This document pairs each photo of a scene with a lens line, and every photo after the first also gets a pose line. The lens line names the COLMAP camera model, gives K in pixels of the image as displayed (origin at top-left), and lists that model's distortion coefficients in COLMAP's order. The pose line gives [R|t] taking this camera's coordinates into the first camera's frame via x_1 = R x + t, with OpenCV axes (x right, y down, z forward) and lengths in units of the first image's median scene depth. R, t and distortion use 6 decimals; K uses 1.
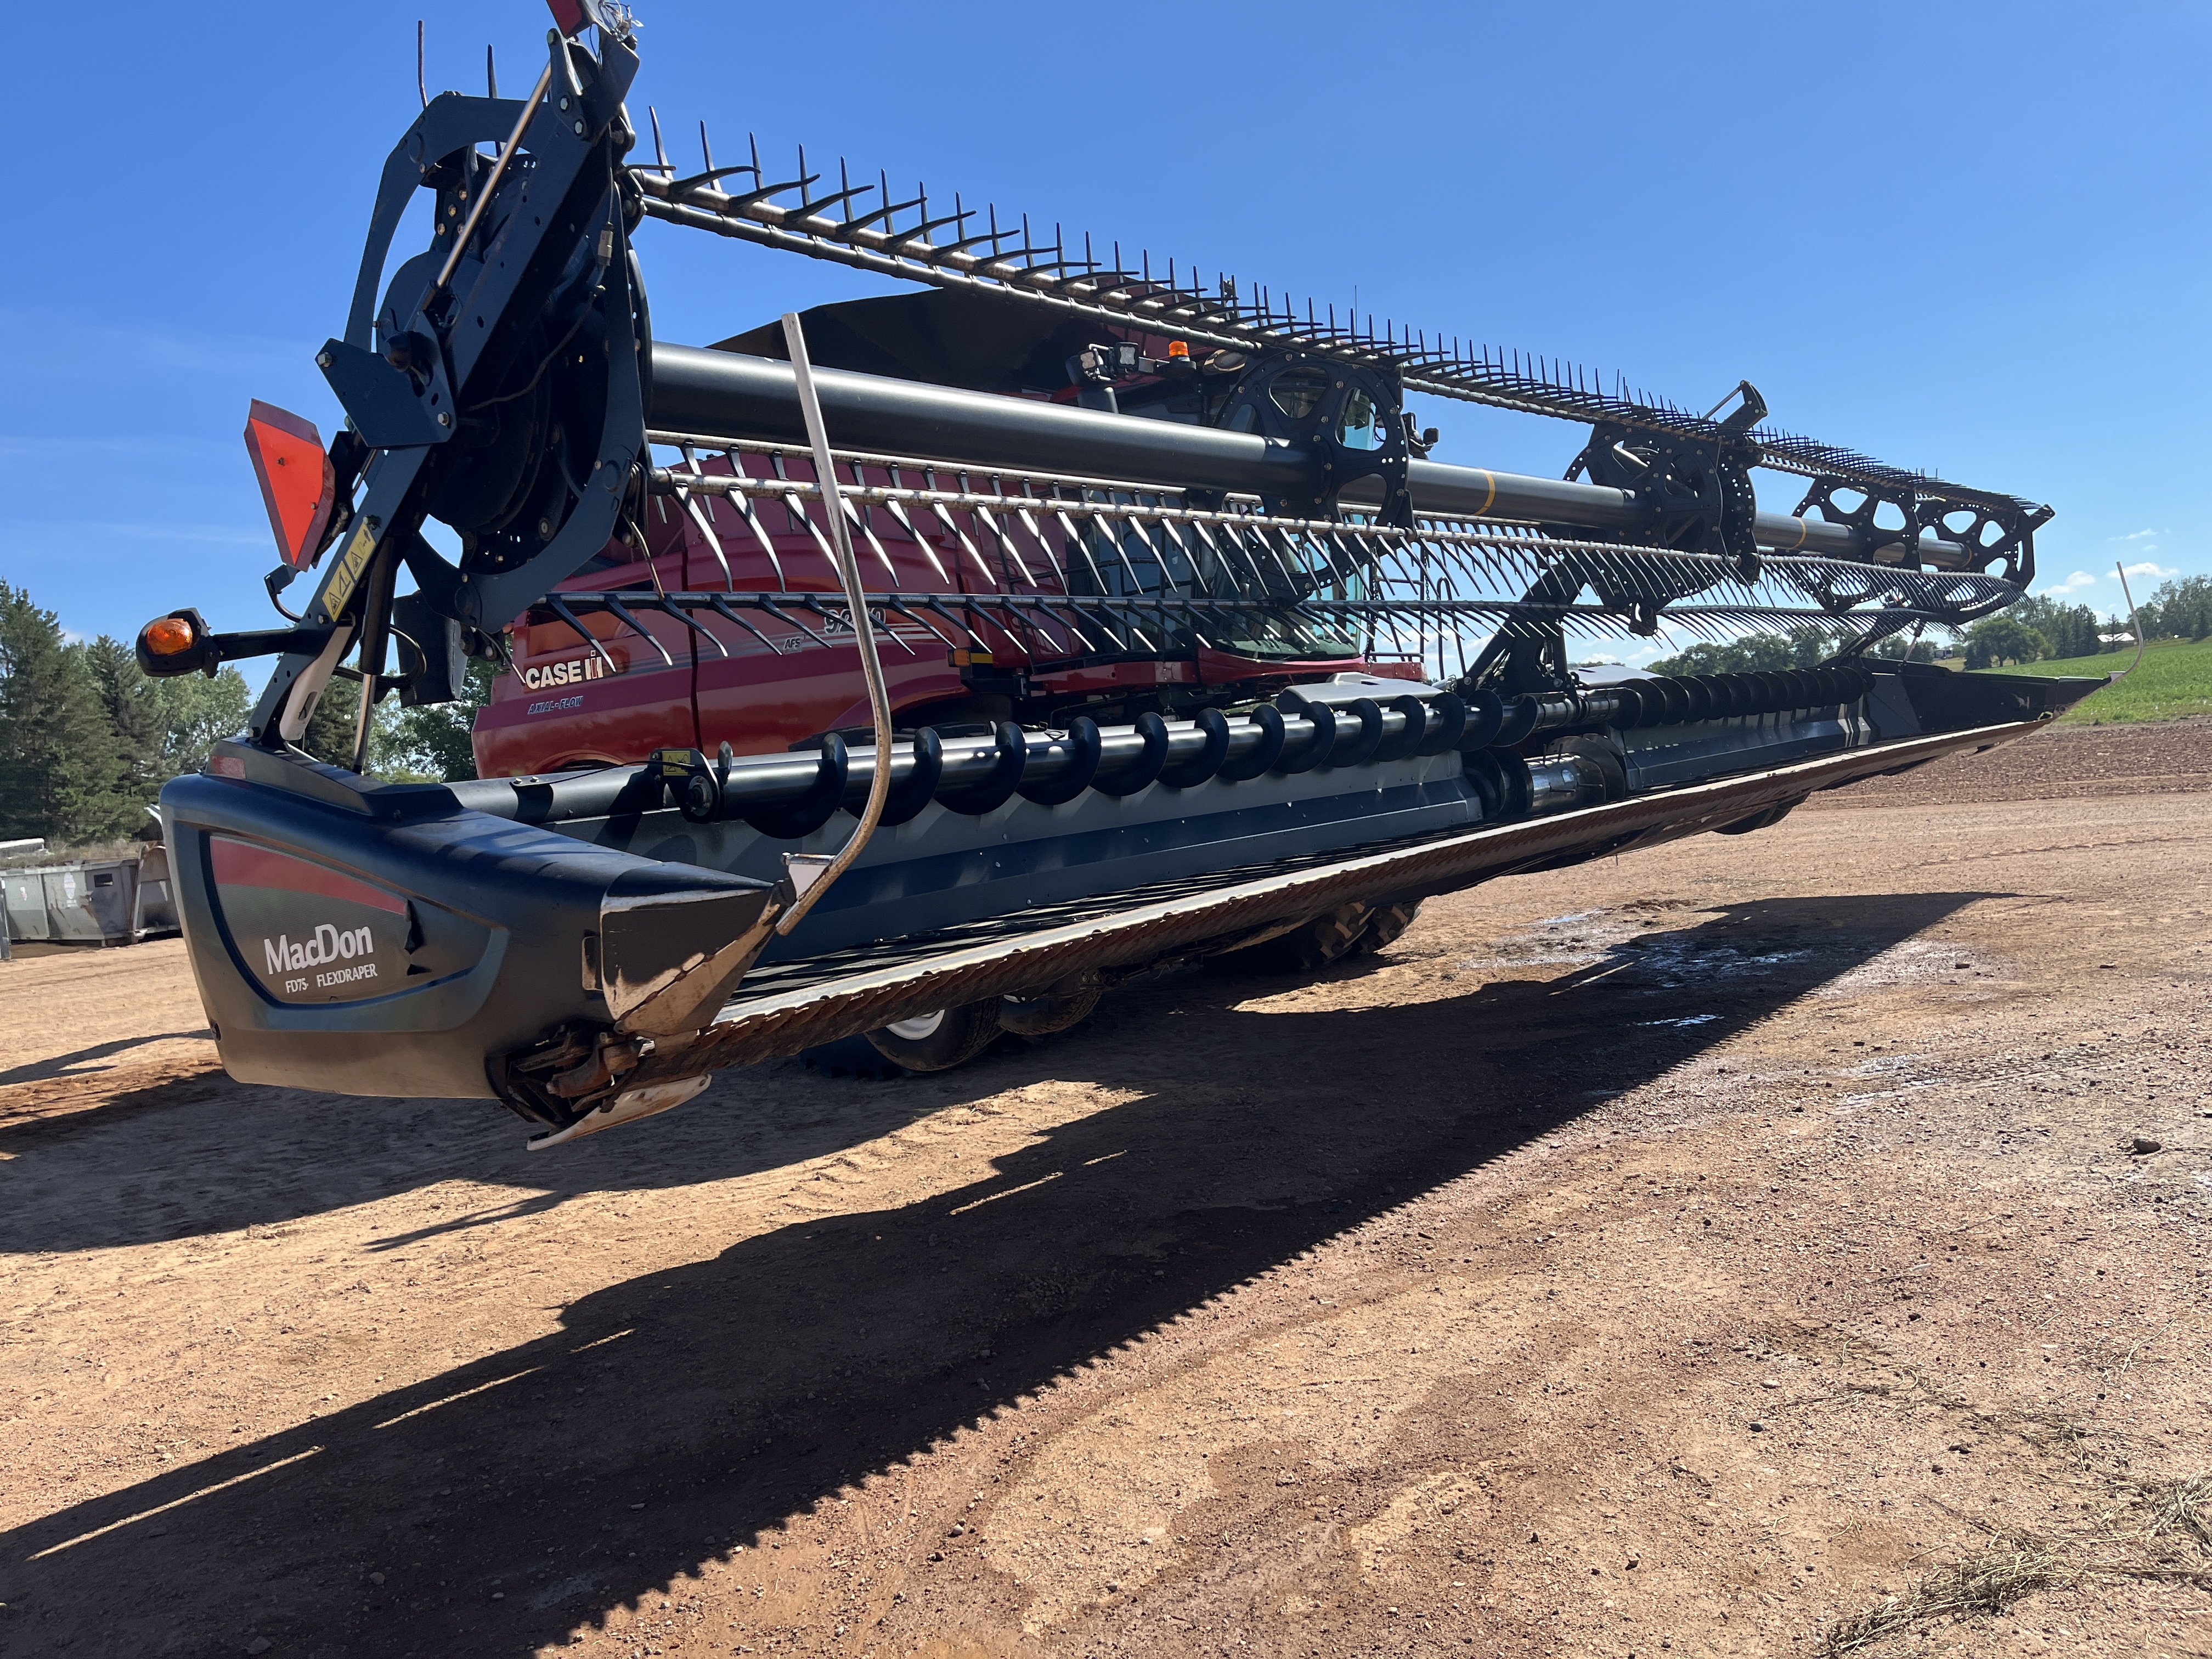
lens RADIAL K [[1653.5, 0, 1106.0], [0, 1653.5, 829.5], [0, 0, 1]] dist [0.002283, -0.078972]
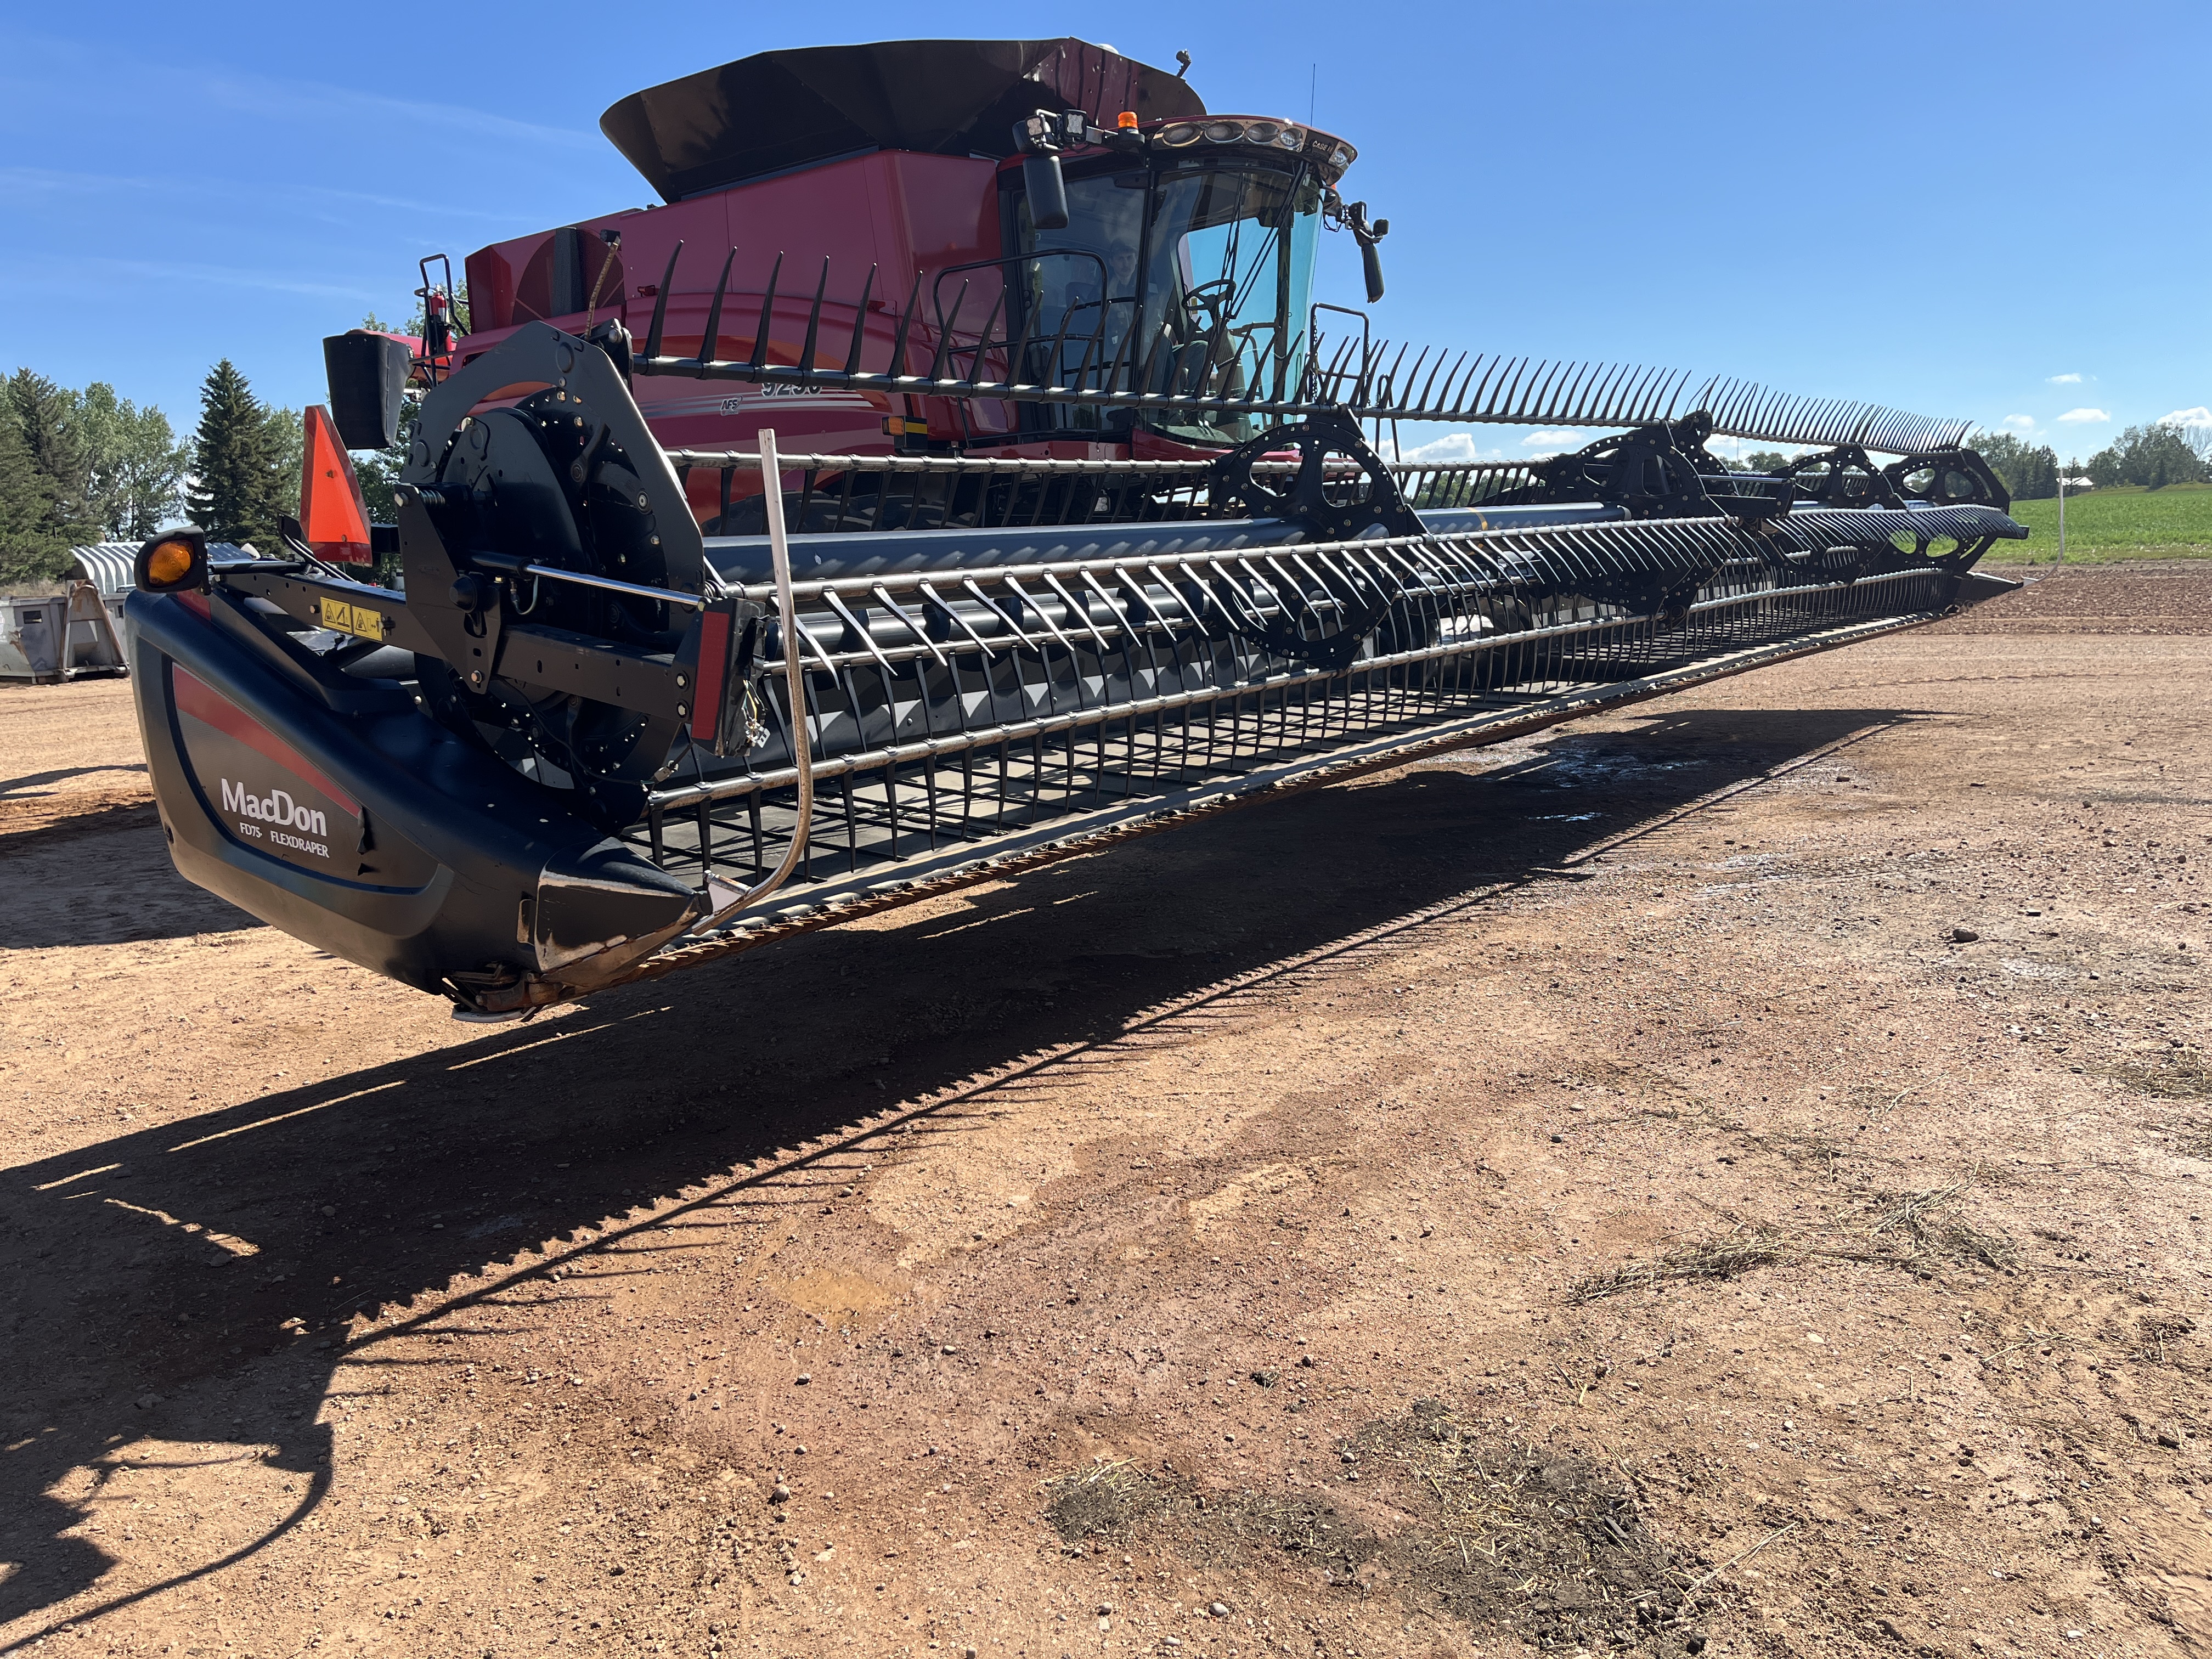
lens RADIAL K [[1704.0, 0, 1103.6], [0, 1704.0, 874.4], [0, 0, 1]] dist [0.003481, -0.056162]
pose [[0.998517, 0.046441, 0.028411, 0.032972], [-0.049818, 0.989887, 0.132820, 0.033247], [-0.021955, -0.134039, 0.990733, -0.106357]]
